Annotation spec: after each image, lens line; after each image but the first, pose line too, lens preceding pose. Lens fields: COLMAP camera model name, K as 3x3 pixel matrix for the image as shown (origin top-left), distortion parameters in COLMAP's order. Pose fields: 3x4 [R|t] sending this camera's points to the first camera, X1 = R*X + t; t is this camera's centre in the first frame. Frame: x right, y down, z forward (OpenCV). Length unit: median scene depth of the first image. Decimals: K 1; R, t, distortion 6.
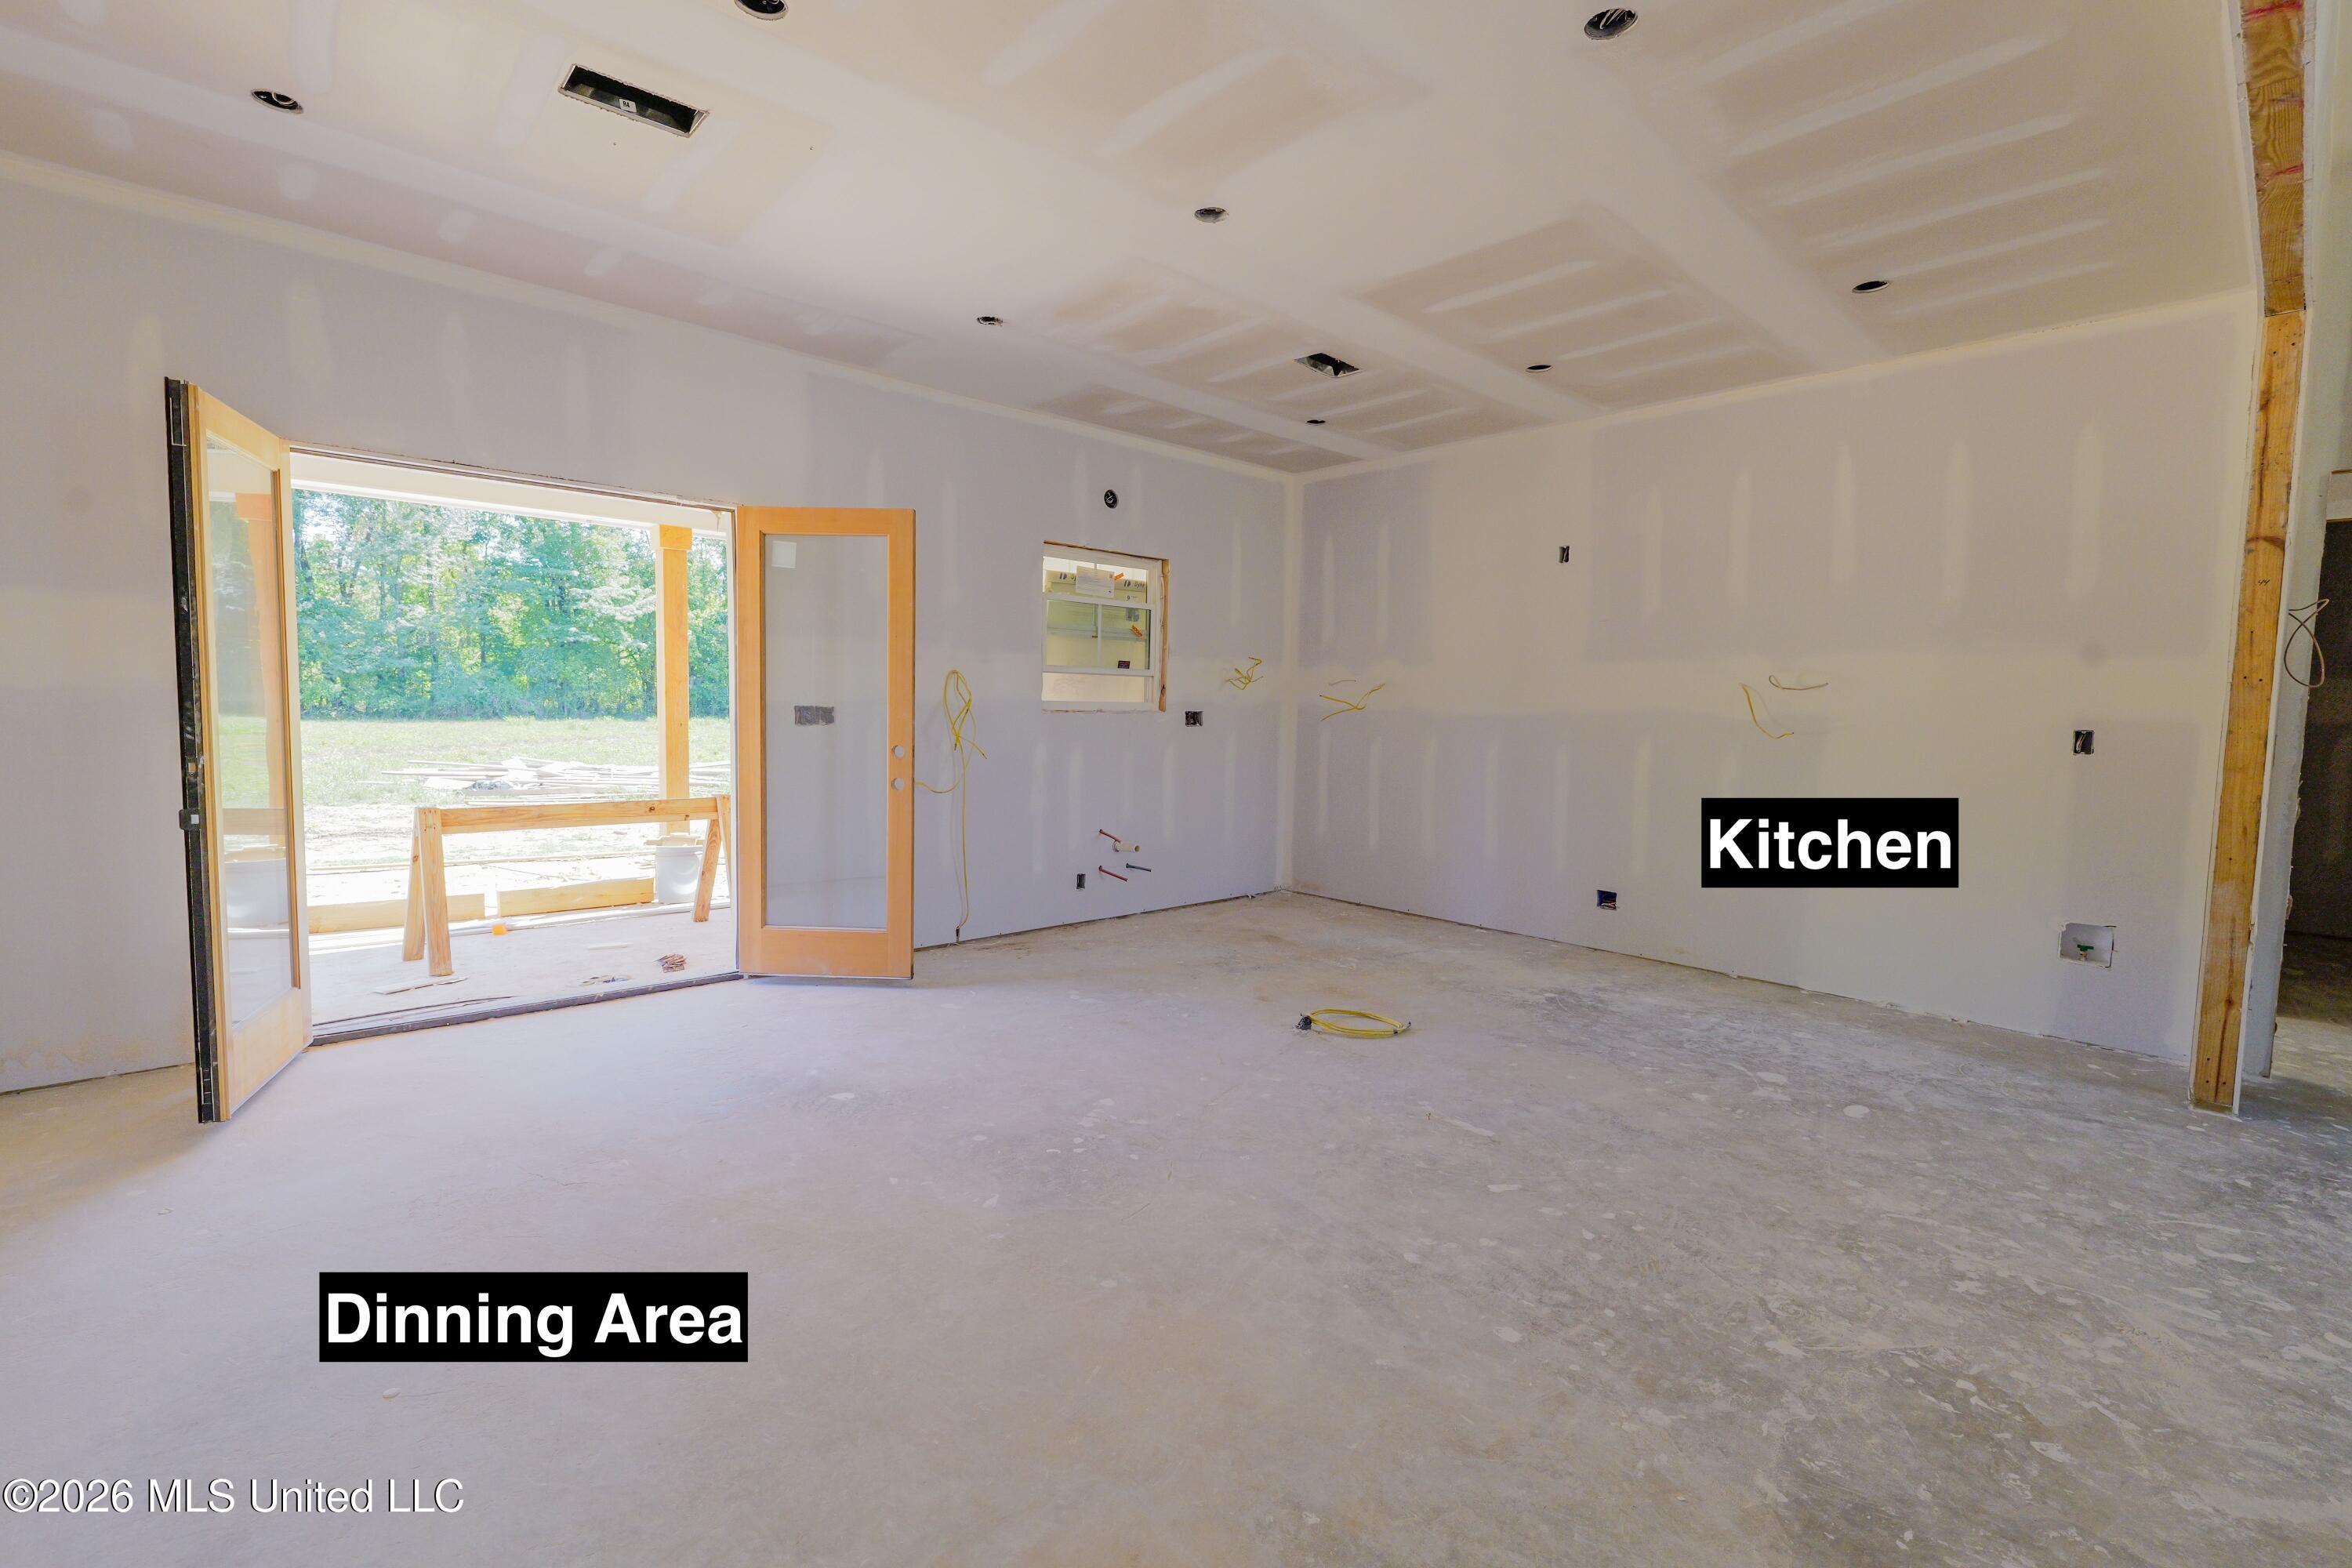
lens RADIAL K [[1050.6, 0, 1176.0], [0, 1050.6, 784.0], [0, 0, 1]] dist [0.002296, -0.000264]
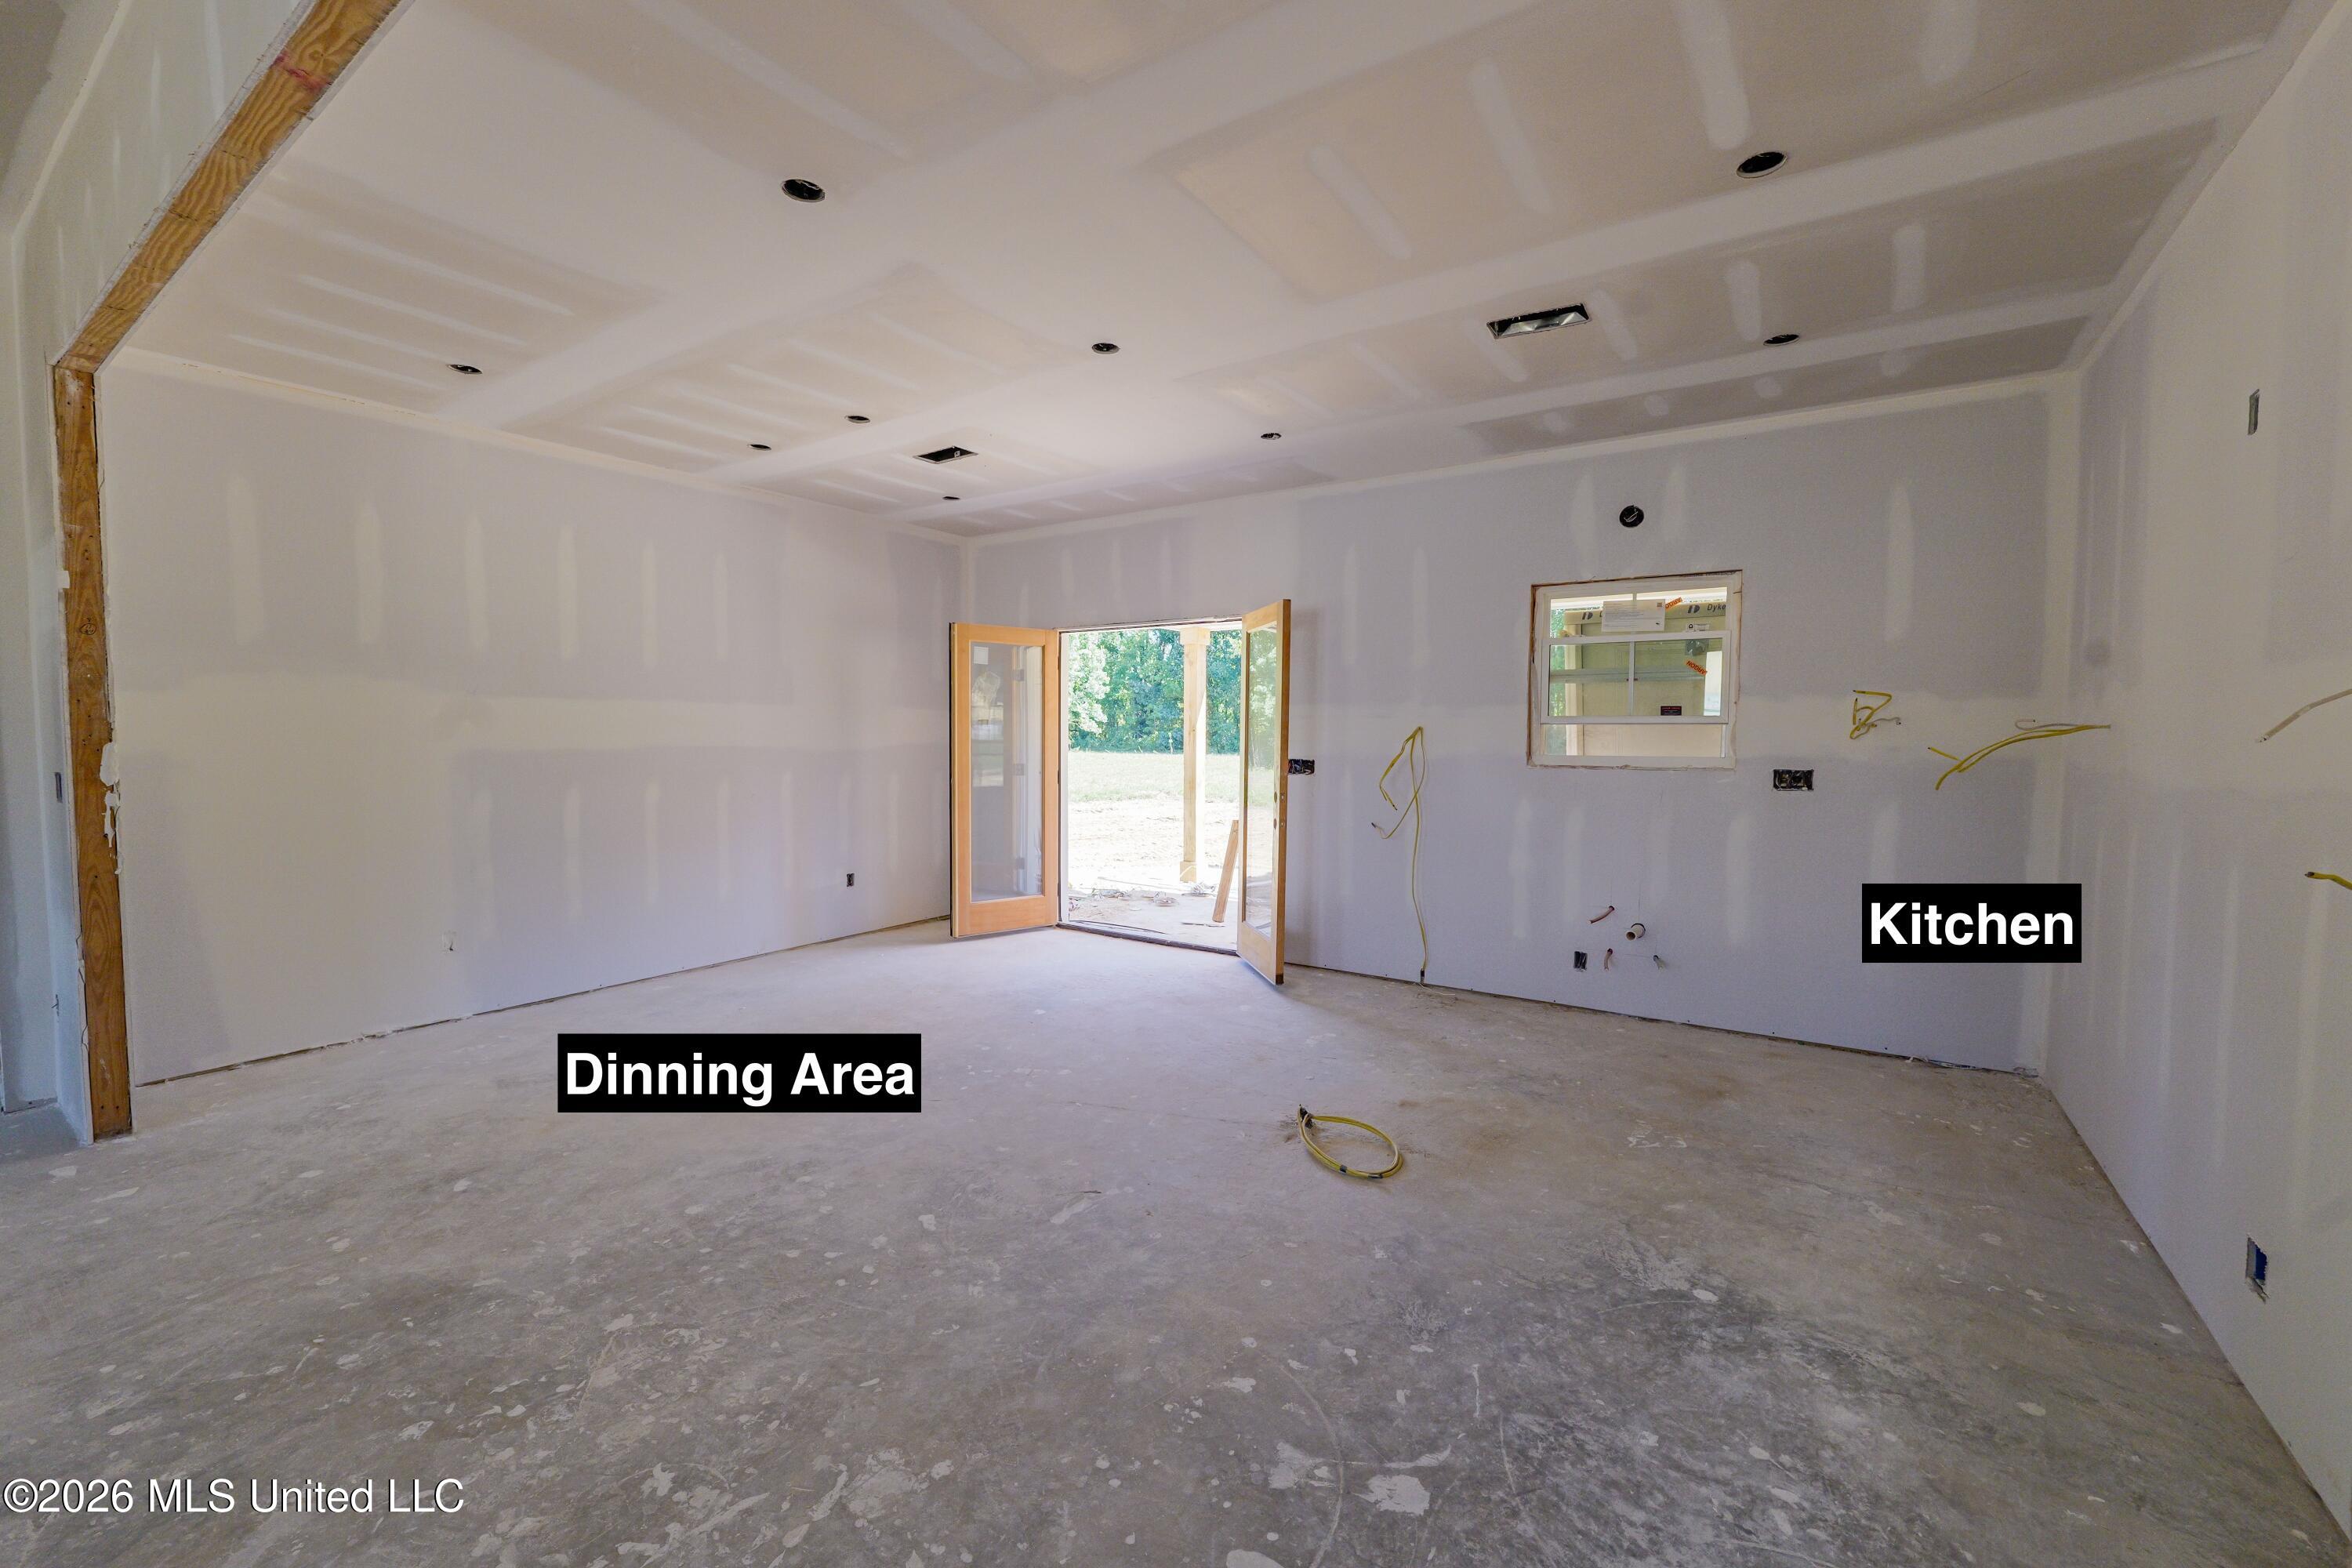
lens RADIAL K [[978.8, 0, 1161.6], [0, 978.8, 782.7], [0, 0, 1]] dist [-0.012775, 0.001084]
pose [[0.202165, 0.031151, -0.978856, 1.058147], [-0.073546, 0.997155, 0.016544, -0.072192], [0.976586, 0.068646, 0.203881, 0.810361]]
